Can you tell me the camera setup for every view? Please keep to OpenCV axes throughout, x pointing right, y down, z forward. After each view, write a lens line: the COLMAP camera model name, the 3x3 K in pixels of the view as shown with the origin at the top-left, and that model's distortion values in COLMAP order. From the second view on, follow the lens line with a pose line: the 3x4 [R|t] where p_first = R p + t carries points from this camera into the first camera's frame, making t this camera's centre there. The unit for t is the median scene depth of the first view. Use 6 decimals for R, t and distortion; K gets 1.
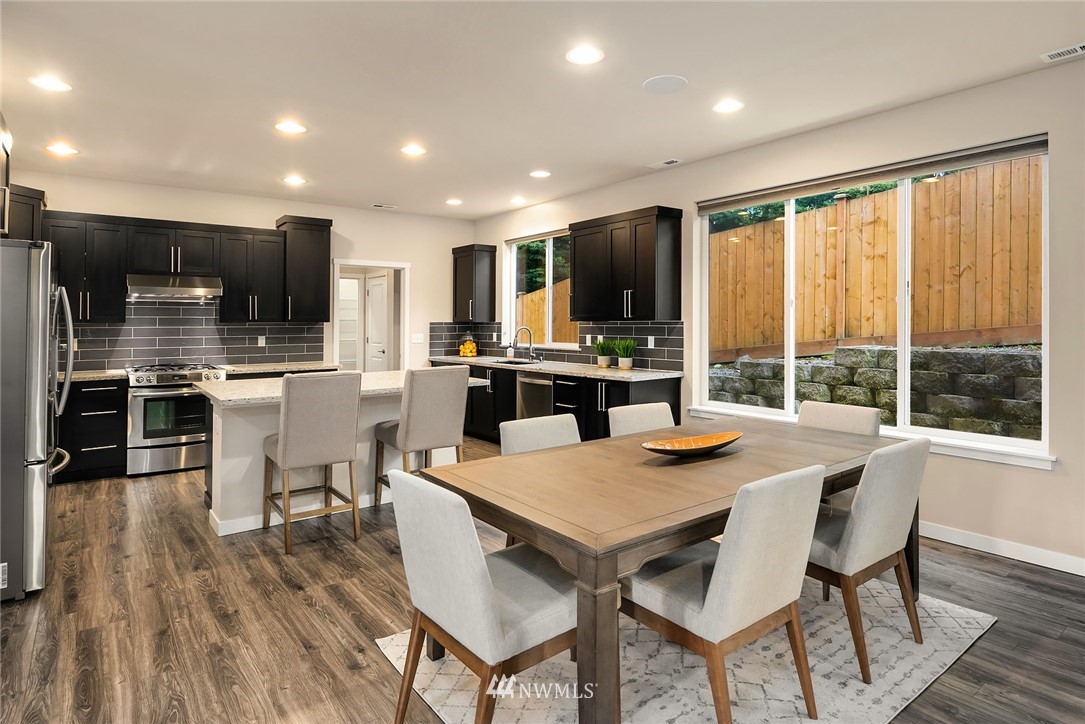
lens RADIAL K [[594.0, 0, 546.5], [0, 594.0, 337.2], [0, 0, 1]] dist [0.000705, -0.000856]
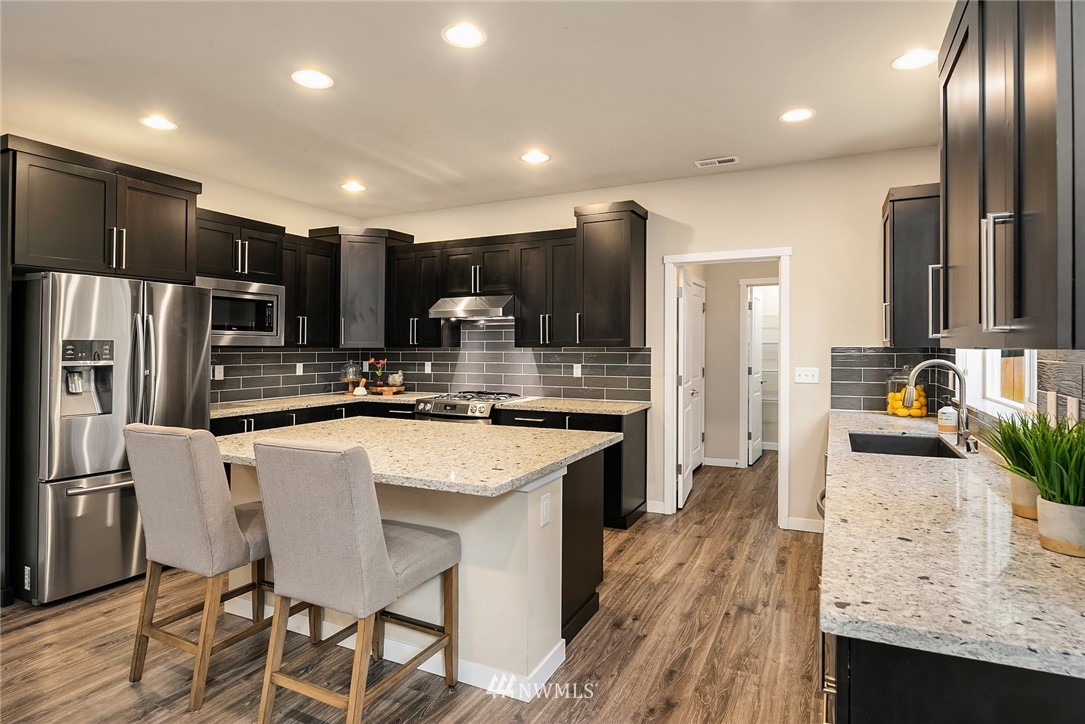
lens RADIAL K [[594.0, 0, 546.5], [0, 594.0, 337.2], [0, 0, 1]] dist [0.000705, -0.000856]
pose [[0.447324, -0.015416, -0.894239, 0.218069], [-0.025029, 0.999244, -0.029747, -0.013181], [0.894021, 0.035688, 0.446600, 0.605253]]
